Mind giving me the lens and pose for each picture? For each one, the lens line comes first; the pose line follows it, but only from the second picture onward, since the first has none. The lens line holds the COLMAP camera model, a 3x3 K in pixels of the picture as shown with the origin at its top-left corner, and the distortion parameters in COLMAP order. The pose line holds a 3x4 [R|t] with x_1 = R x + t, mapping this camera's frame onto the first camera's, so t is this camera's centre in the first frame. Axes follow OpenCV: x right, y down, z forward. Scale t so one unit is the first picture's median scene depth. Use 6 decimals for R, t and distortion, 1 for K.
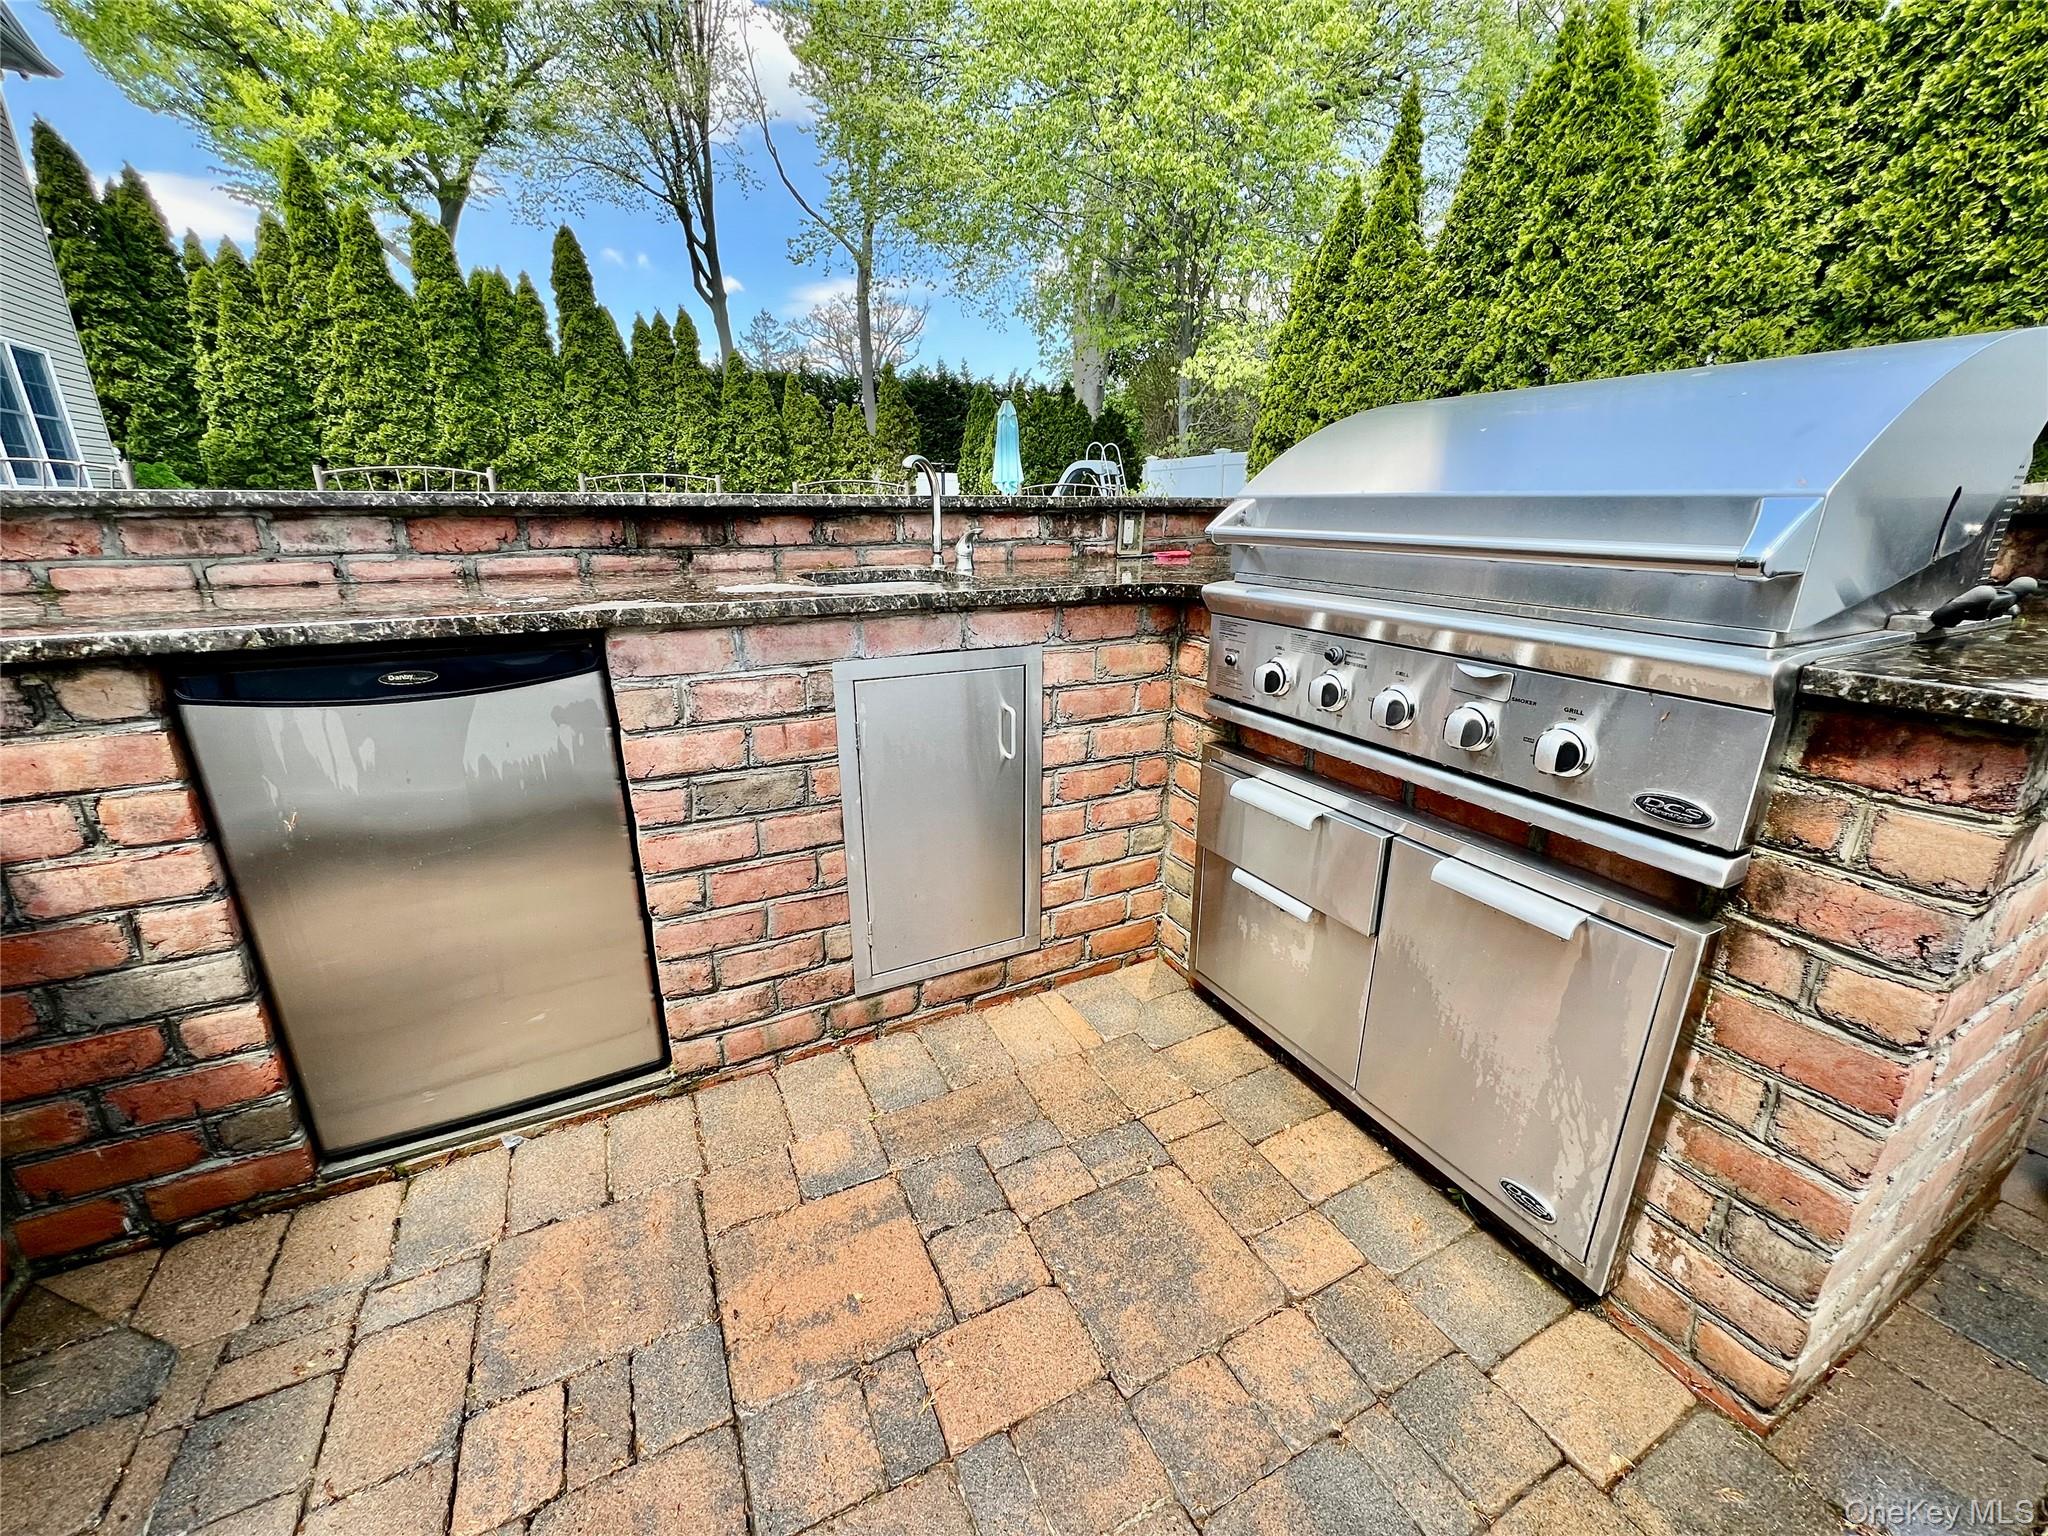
lens RADIAL K [[822.7, 0, 1028.3], [0, 822.7, 760.6], [0, 0, 1]] dist [0.000496, 0.000310]
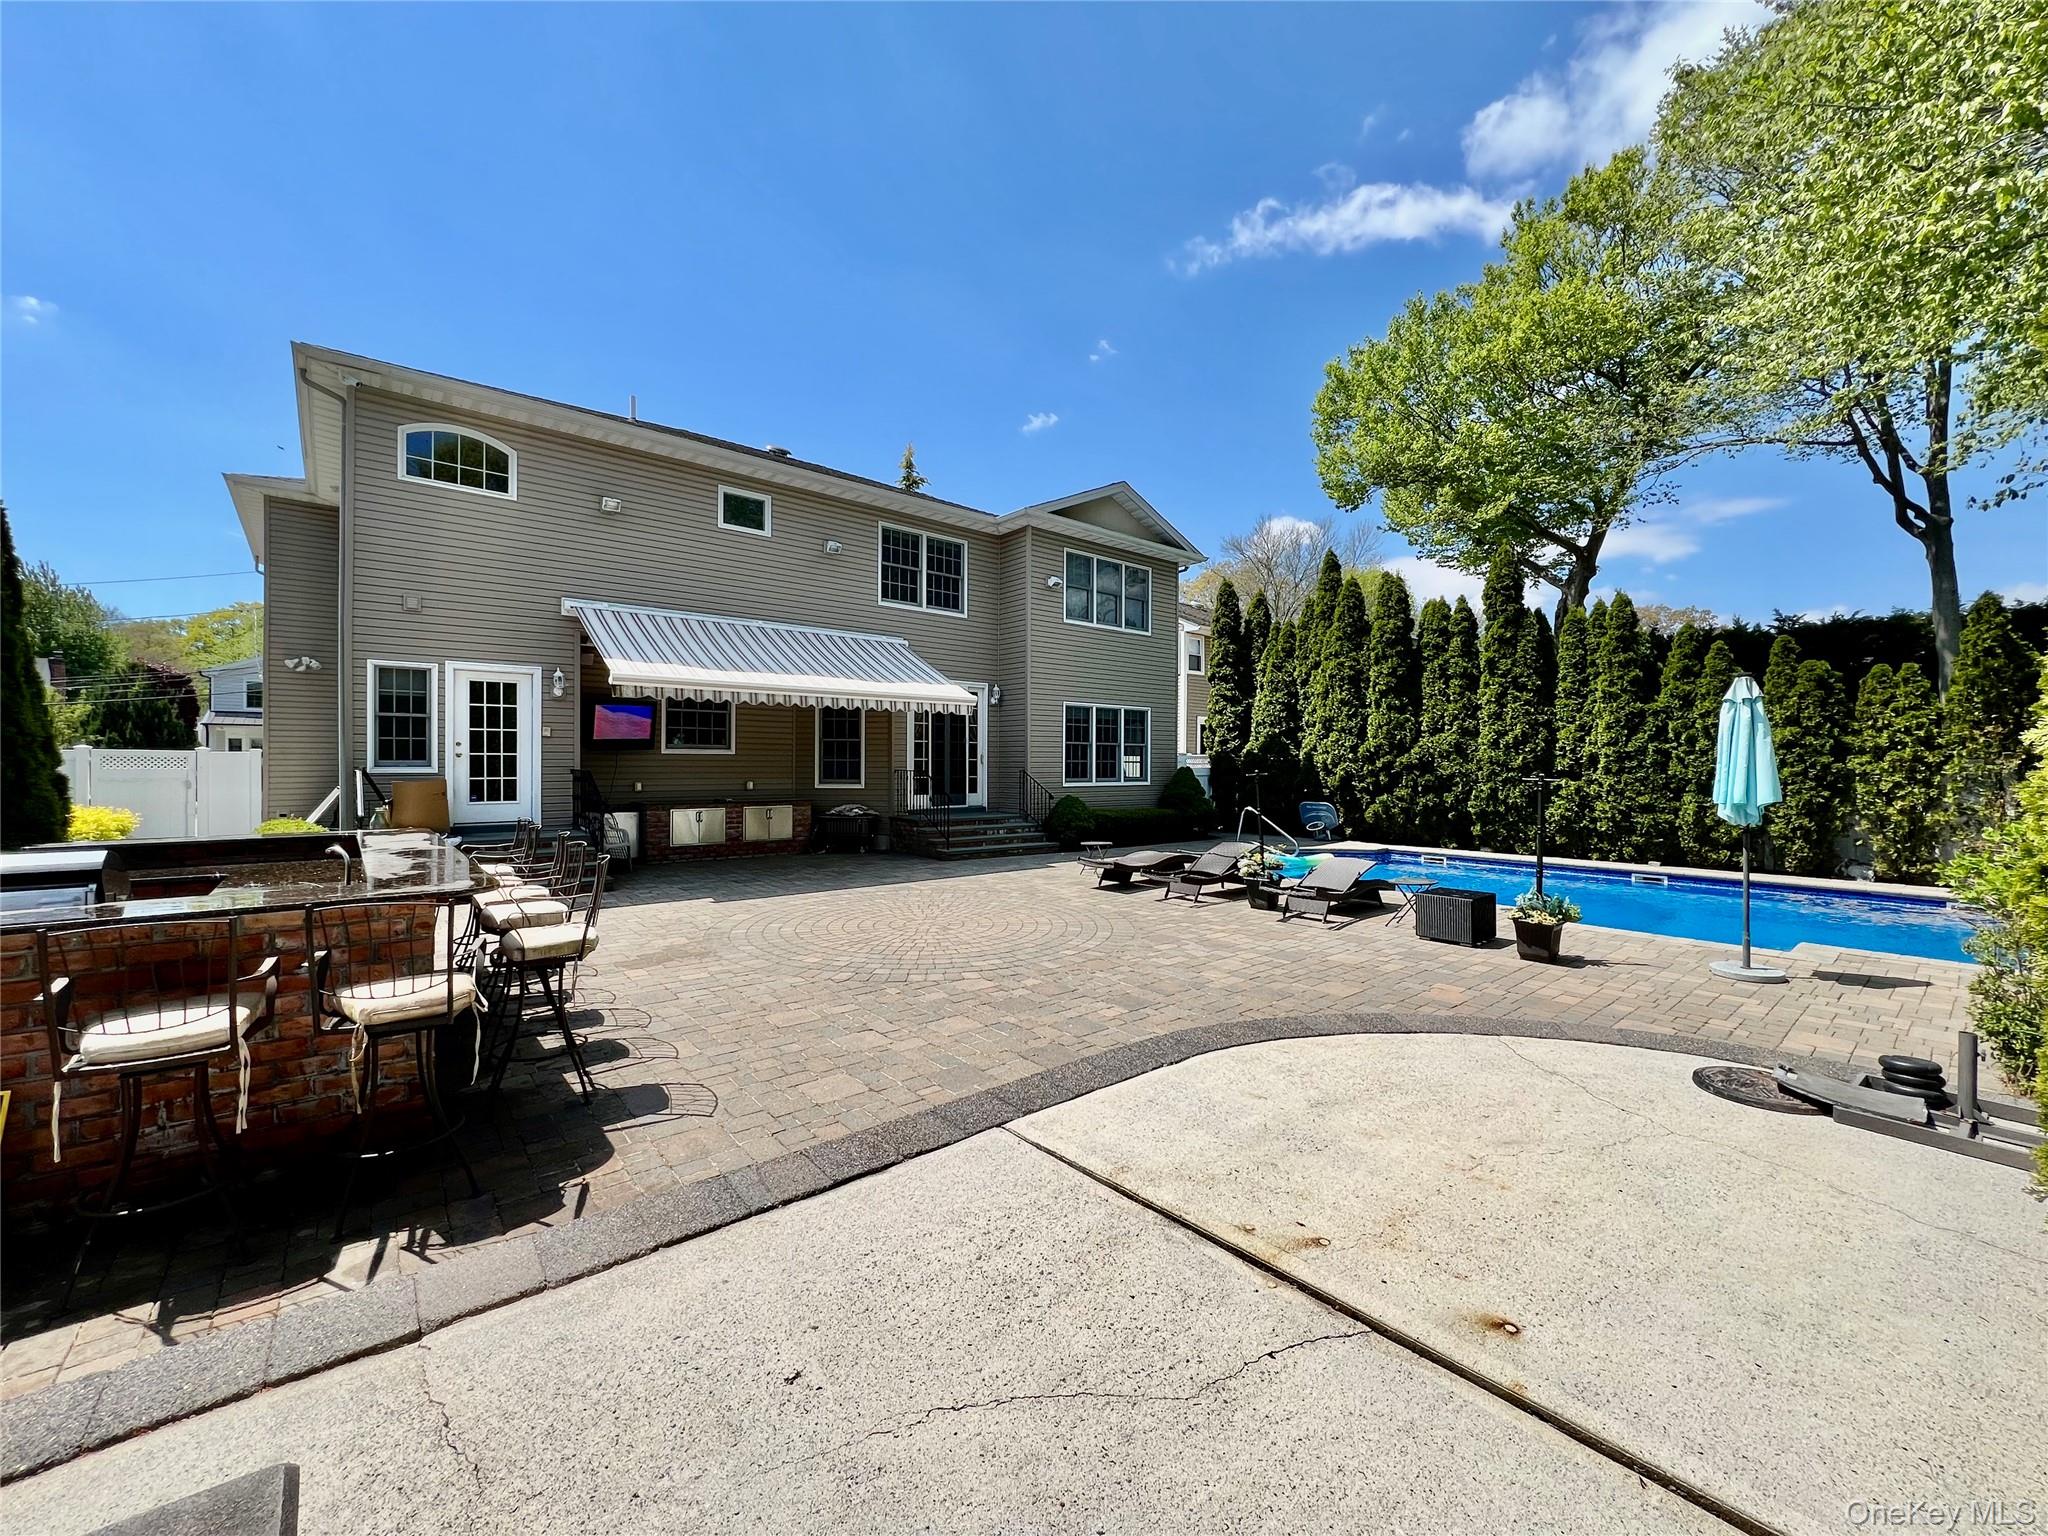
lens RADIAL K [[812.4, 0, 1032.8], [0, 812.4, 772.4], [0, 0, 1]] dist [0.001520, 0.000051]
pose [[0.230074, 0.007616, -0.973143, 0.308428], [-0.299552, 0.951973, -0.063371, -0.123965], [0.925924, 0.306087, 0.221306, 0.292242]]
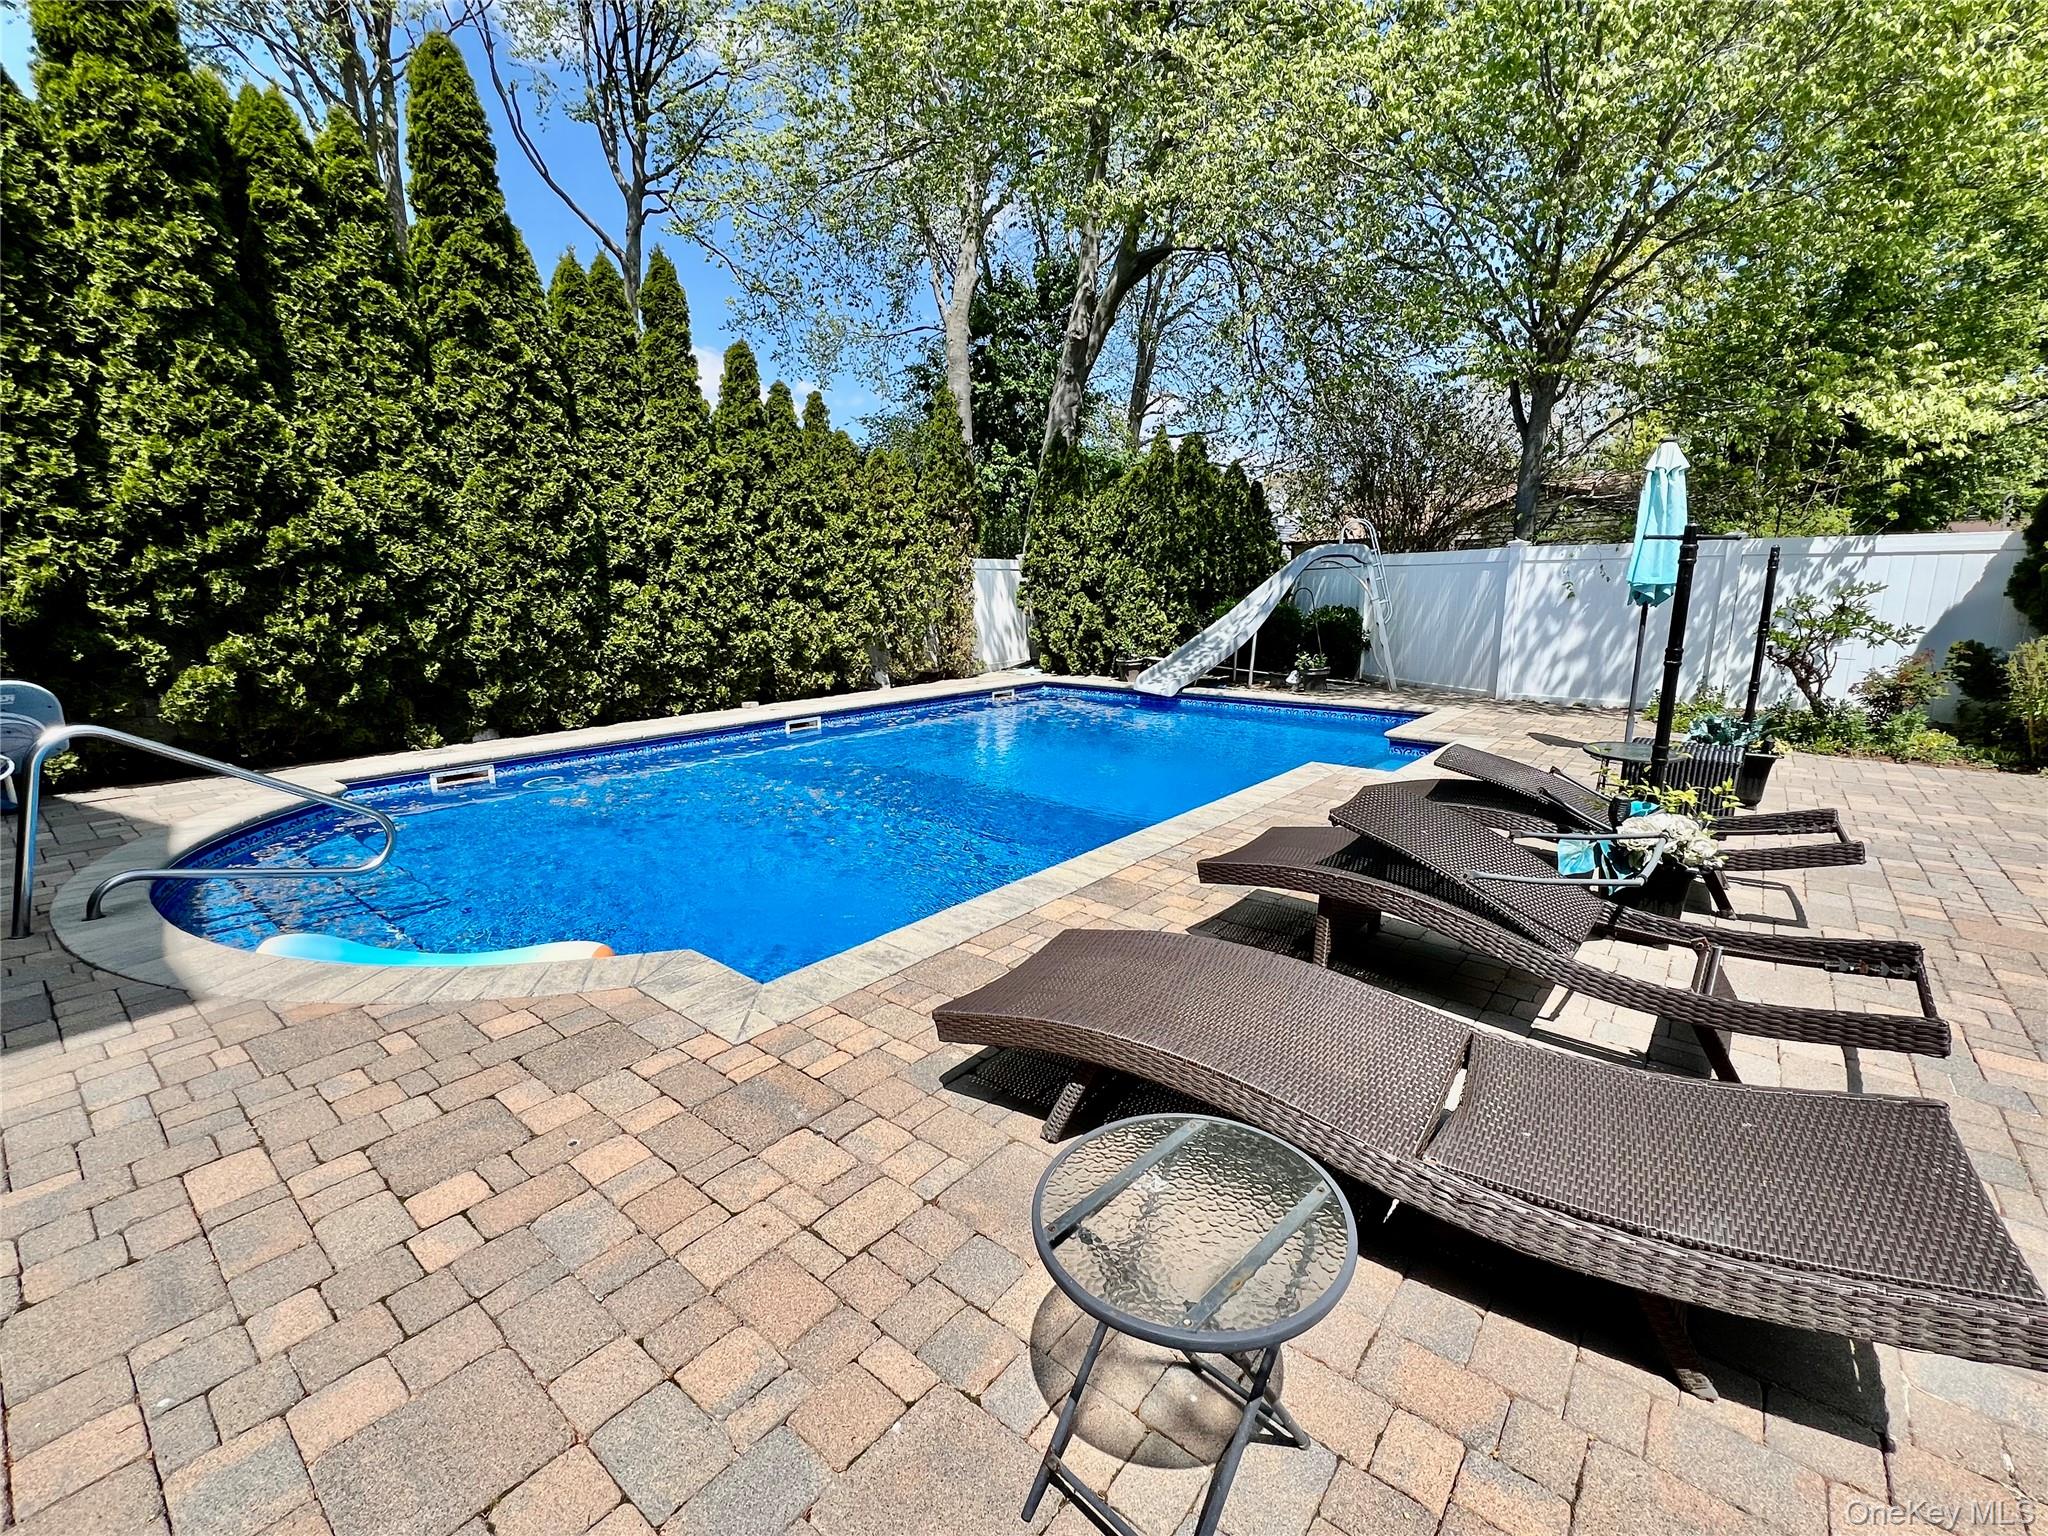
lens RADIAL K [[878.3, 0, 1019.0], [0, 878.3, 763.5], [0, 0, 1]] dist [0.000780, -0.000020]
pose [[0.916734, -0.087566, 0.389783, -0.485137], [0.126871, 0.988987, -0.076209, -0.168888], [-0.378817, 0.119316, 0.917748, 0.470251]]
